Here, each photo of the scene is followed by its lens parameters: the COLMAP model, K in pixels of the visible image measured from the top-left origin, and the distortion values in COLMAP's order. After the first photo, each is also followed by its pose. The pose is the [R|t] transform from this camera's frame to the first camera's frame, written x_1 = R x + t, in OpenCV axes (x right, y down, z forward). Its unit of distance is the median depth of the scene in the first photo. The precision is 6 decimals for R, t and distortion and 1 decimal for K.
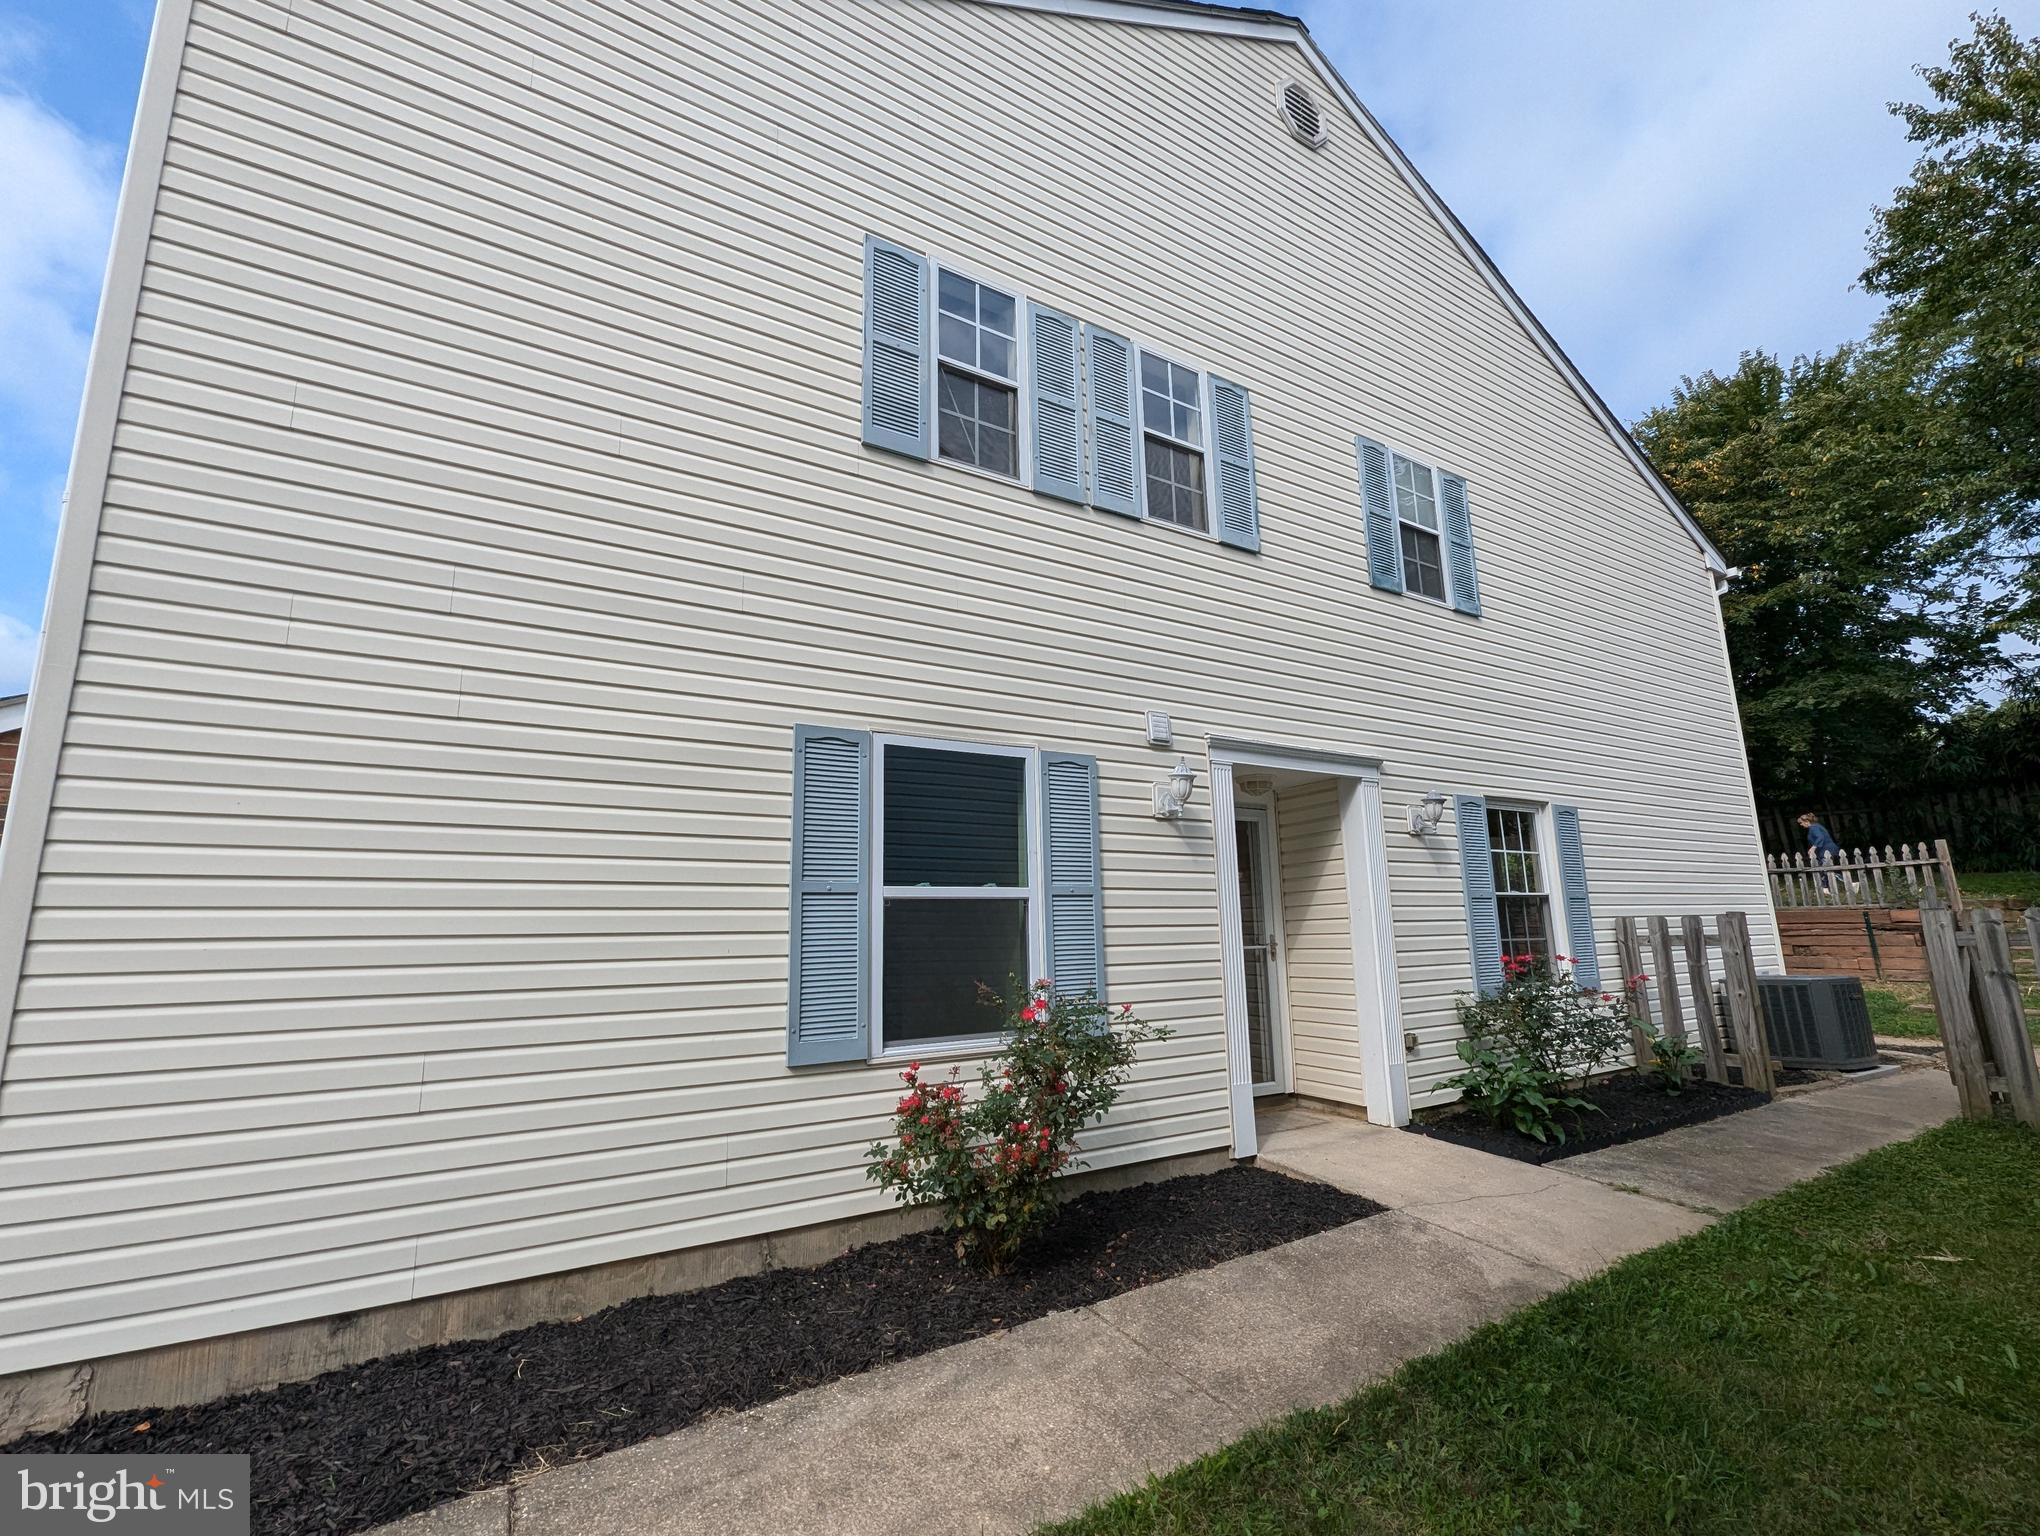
lens RADIAL K [[856.4, 0, 1026.5], [0, 856.4, 775.7], [0, 0, 1]] dist [0.000764, -0.000329]
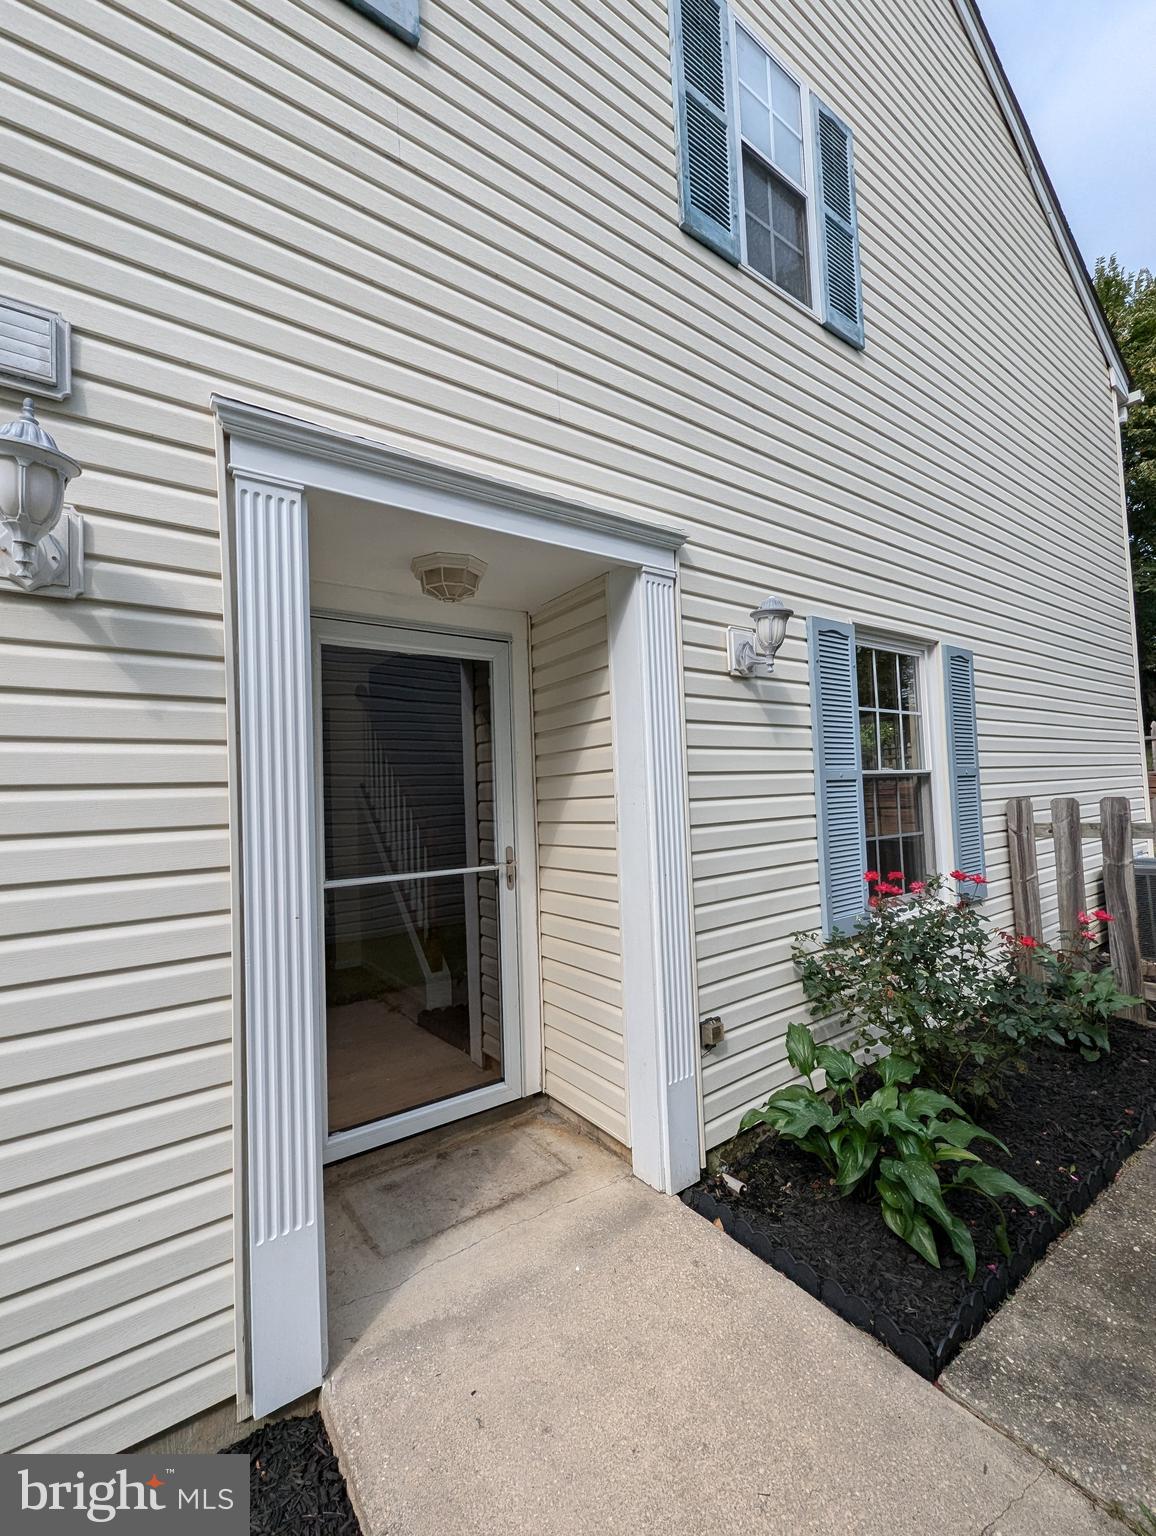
lens RADIAL K [[644.8, 0, 578.0], [0, 644.8, 768.0], [0, 0, 1]] dist [0.000764, -0.000329]
pose [[0.994672, -0.015707, 0.101886, 0.286240], [0.001410, 0.990305, 0.138903, 0.066281], [-0.103080, -0.138019, 0.985051, 0.546317]]
